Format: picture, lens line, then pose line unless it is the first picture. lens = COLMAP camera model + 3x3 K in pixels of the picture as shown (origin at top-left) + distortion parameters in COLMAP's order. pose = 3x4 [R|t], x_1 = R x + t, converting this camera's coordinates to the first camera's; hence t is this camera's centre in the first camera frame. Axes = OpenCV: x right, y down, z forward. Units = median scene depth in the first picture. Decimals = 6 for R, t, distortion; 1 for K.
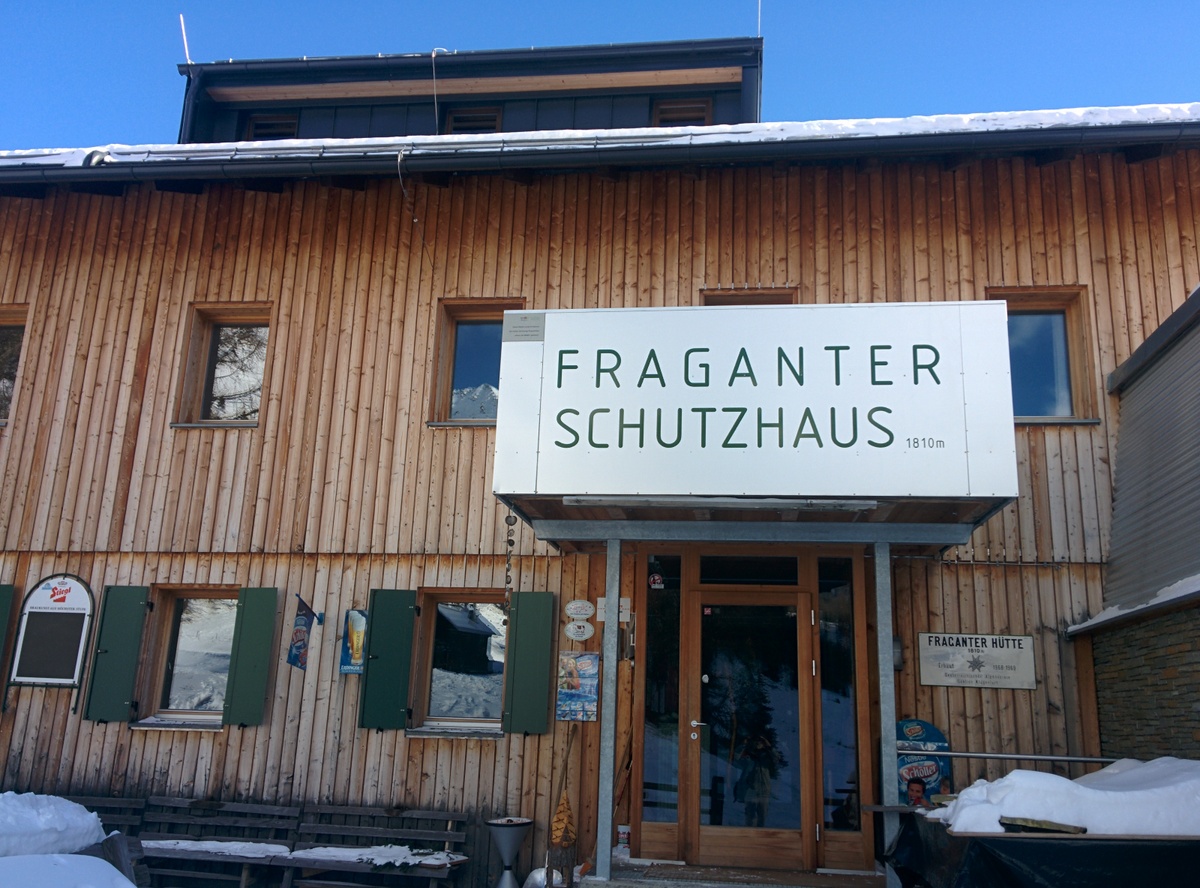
lens RADIAL K [[1035.2, 0, 600.5], [0, 1035.2, 440.2], [0, 0, 1]] dist [0.065415, -0.061244]
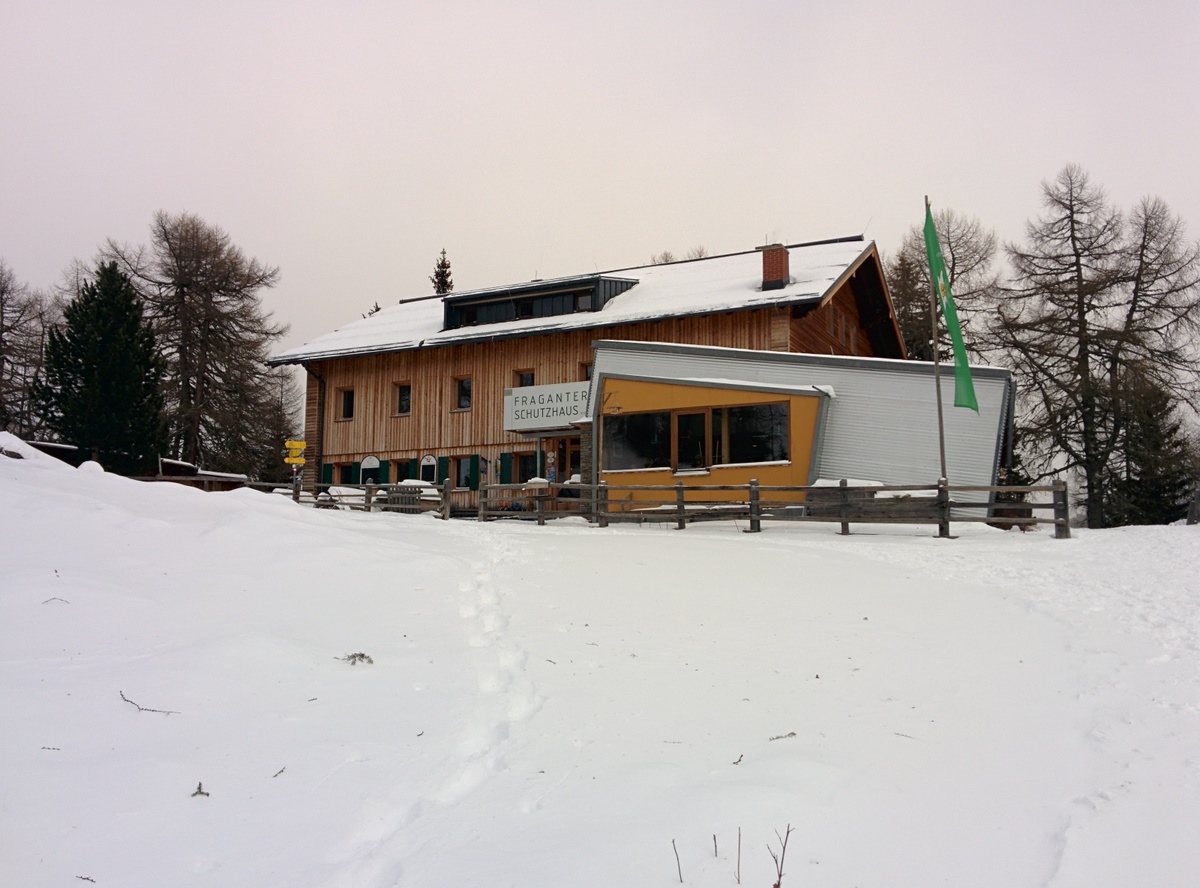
lens RADIAL K [[1035.2, 0, 599.1], [0, 1035.2, 443.9], [0, 0, 1]] dist [0.065415, -0.061244]
pose [[0.942182, -0.071993, -0.327277, 1.347276], [0.111103, 0.988519, 0.102400, -0.234281], [0.316148, -0.132841, 0.939364, -2.408314]]
